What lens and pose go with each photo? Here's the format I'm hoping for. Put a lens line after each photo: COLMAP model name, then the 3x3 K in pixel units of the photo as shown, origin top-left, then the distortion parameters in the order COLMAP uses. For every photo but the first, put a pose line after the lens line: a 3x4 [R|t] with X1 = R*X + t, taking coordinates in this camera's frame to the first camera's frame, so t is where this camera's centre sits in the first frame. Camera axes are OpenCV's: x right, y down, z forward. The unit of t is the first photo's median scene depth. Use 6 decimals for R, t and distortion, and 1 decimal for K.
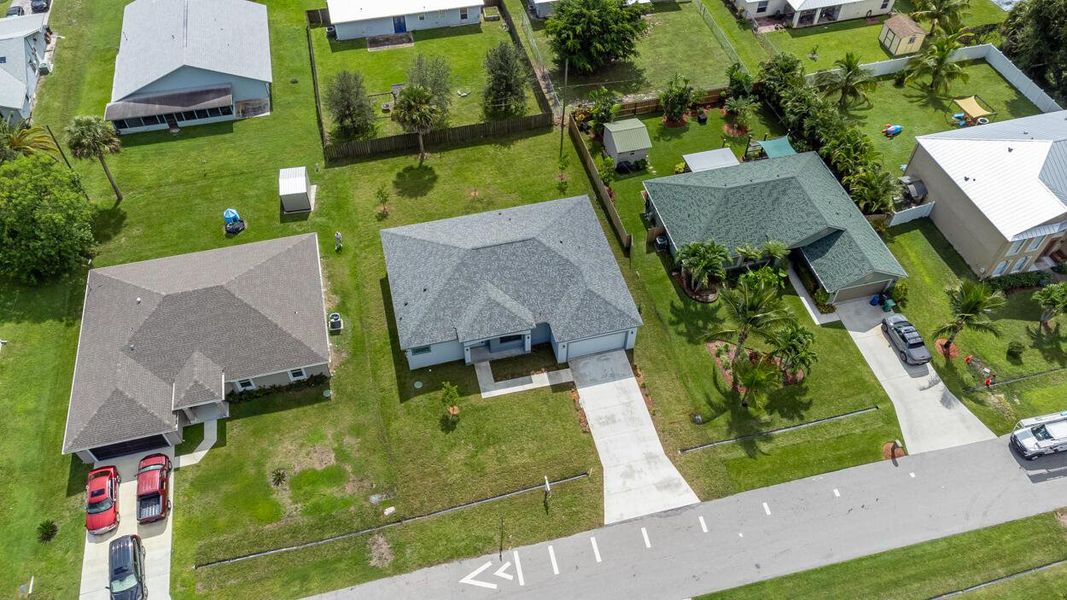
lens RADIAL K [[789.6, 0, 533.5], [0, 789.6, 300.0], [0, 0, 1]] dist [0.023391, 0.047949]
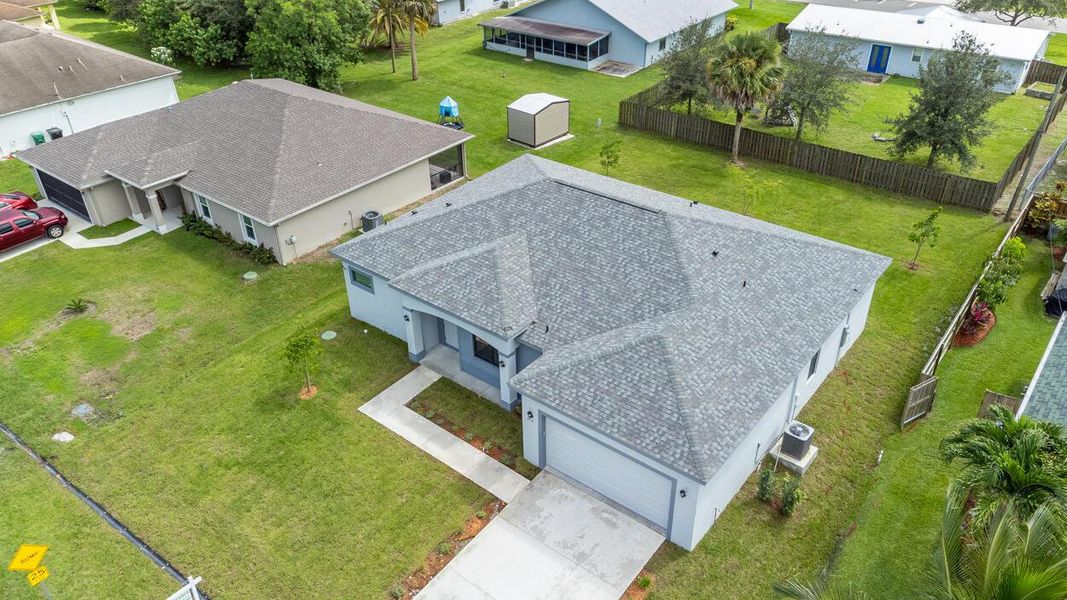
lens RADIAL K [[789.6, 0, 533.5], [0, 789.6, 300.0], [0, 0, 1]] dist [0.023391, 0.047949]
pose [[0.605216, 0.416802, -0.678225, 0.285931], [-0.597921, 0.800473, -0.041628, 0.026127], [0.525551, 0.430719, 0.733674, 0.642573]]
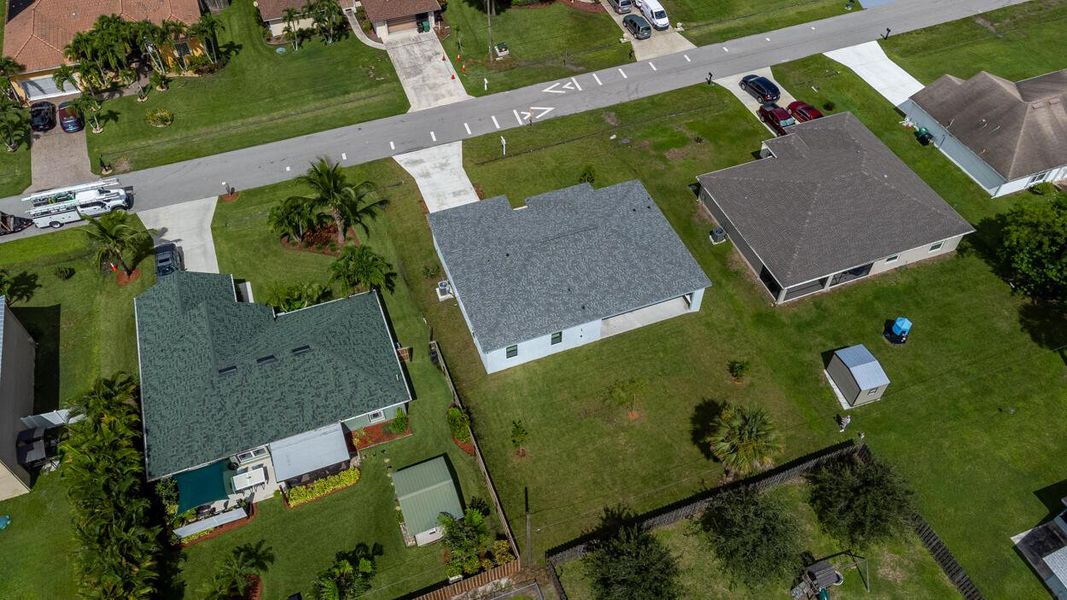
lens RADIAL K [[789.6, 0, 533.5], [0, 789.6, 300.0], [0, 0, 1]] dist [0.023391, 0.047949]
pose [[-0.993376, 0.082139, -0.080358, 0.086015], [-0.093212, -0.167030, 0.981536, -1.015139], [0.067200, 0.982524, 0.173580, 0.901375]]
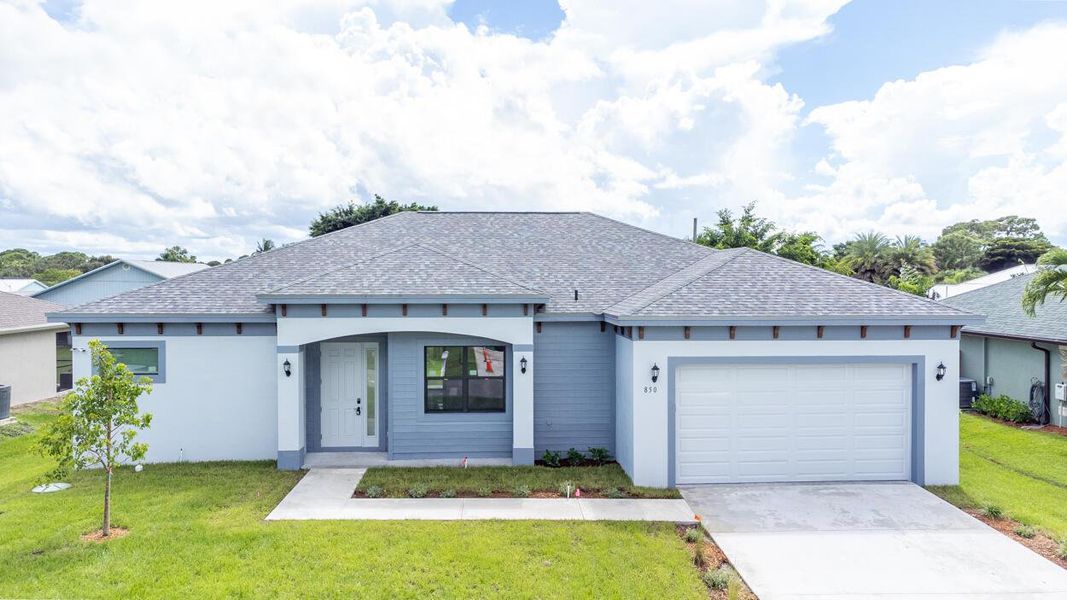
lens RADIAL K [[789.6, 0, 533.5], [0, 789.6, 300.0], [0, 0, 1]] dist [0.023391, 0.047949]
pose [[0.981449, 0.001021, -0.191721, 0.046937], [-0.145054, 0.657848, -0.739050, 0.224516], [0.125369, 0.753150, 0.645793, 0.785375]]
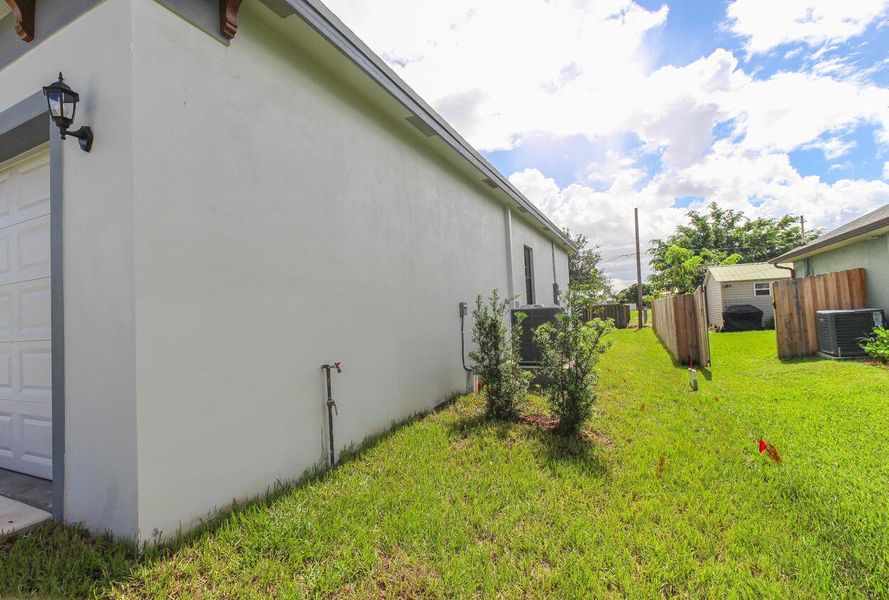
lens RADIAL K [[417.4, 0, 444.5], [0, 417.4, 300.0], [0, 0, 1]] dist [0.000405, 0.000059]
pose [[0.768130, -0.067494, -0.636726, 0.167267], [-0.461990, 0.630106, -0.624125, 0.054262], [0.443330, 0.773571, 0.452821, 0.992035]]
